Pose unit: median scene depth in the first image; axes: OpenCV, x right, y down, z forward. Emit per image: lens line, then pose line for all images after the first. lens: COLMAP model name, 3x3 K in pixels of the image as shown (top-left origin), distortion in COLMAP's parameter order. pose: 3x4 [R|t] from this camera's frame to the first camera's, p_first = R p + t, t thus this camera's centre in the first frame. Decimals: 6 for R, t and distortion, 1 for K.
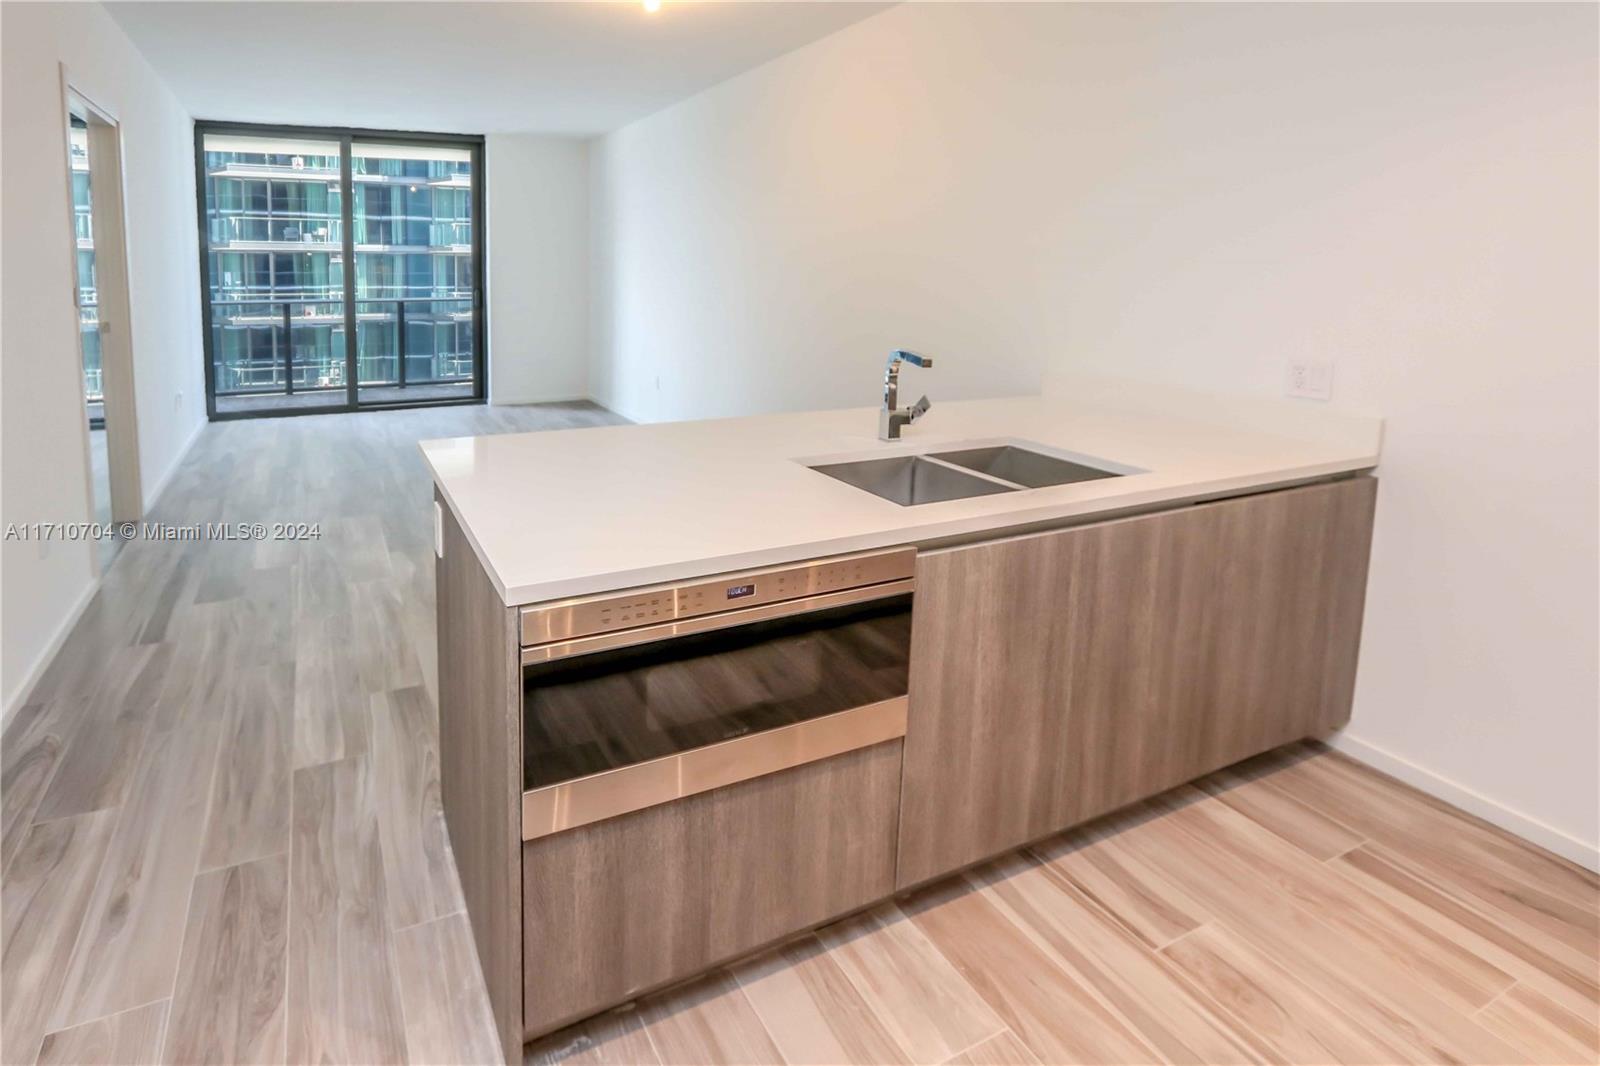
lens RADIAL K [[792.9, 0, 658.1], [0, 792.9, 355.3], [0, 0, 1]] dist [-0.016794, 0.002984]
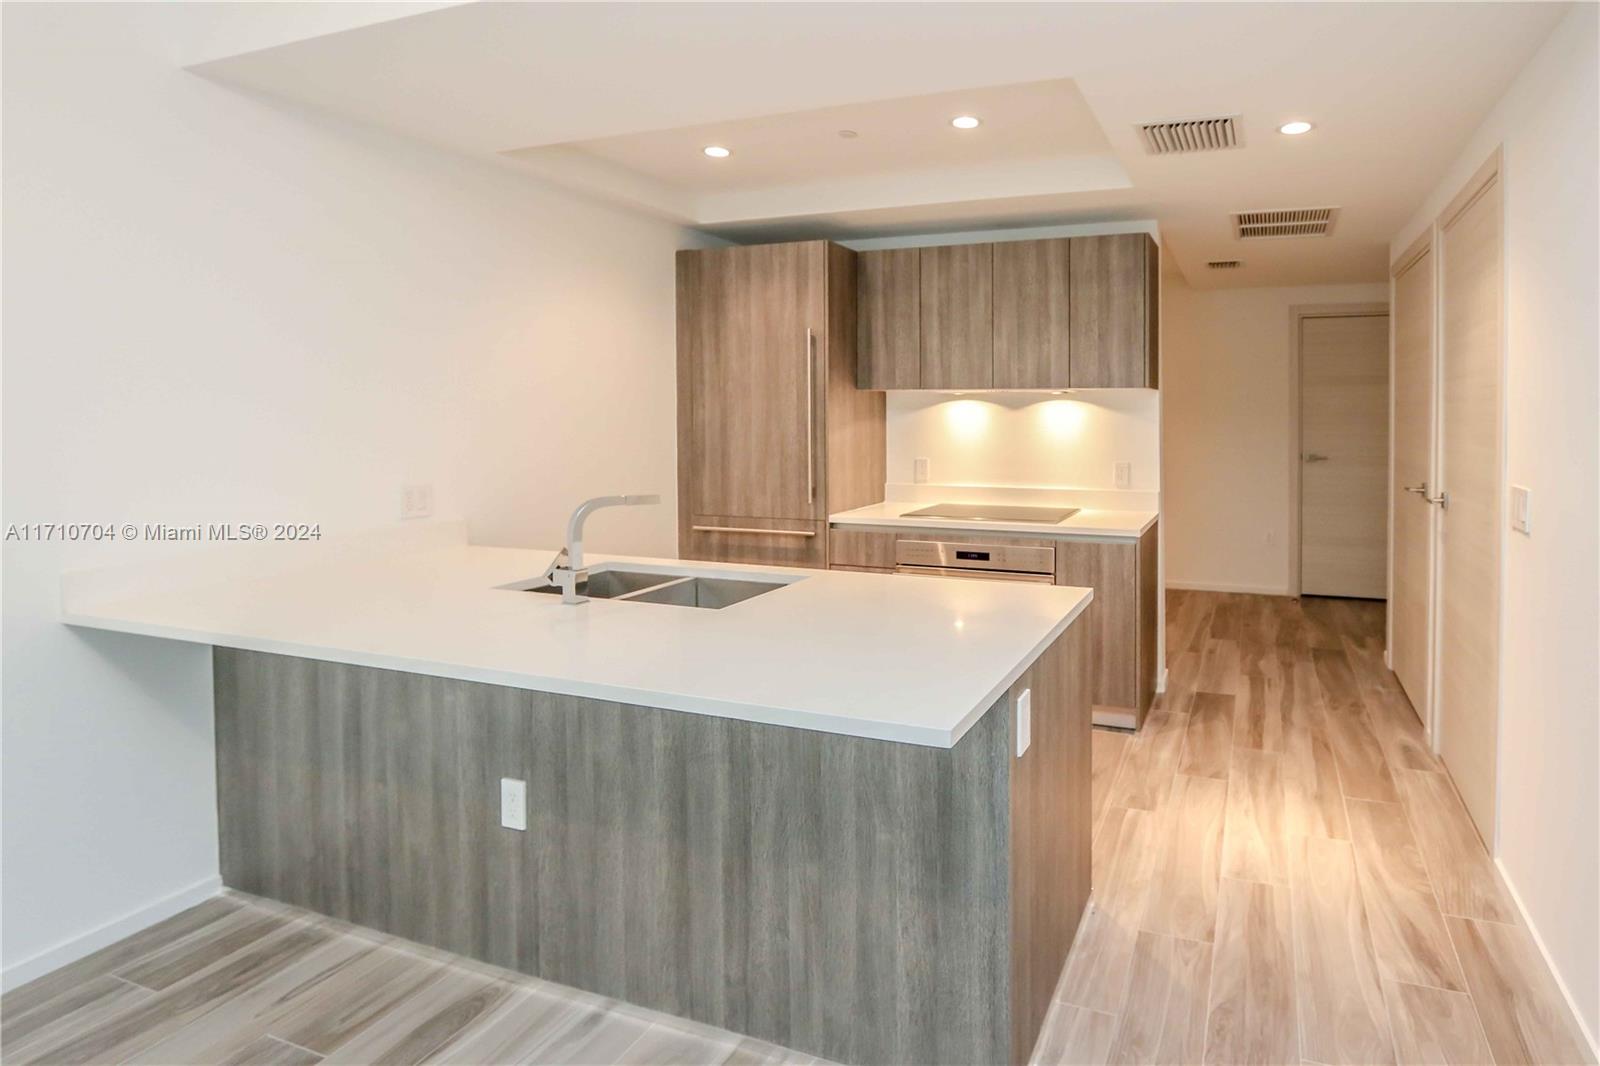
lens RADIAL K [[792.9, 0, 992.9], [0, 792.9, 434.1], [0, 0, 1]] dist [-0.016794, 0.002984]
pose [[-0.737637, -0.028114, 0.674612, -0.201274], [0.063867, 0.991748, 0.111165, -0.045986], [-0.672171, 0.125085, -0.729754, 0.393584]]
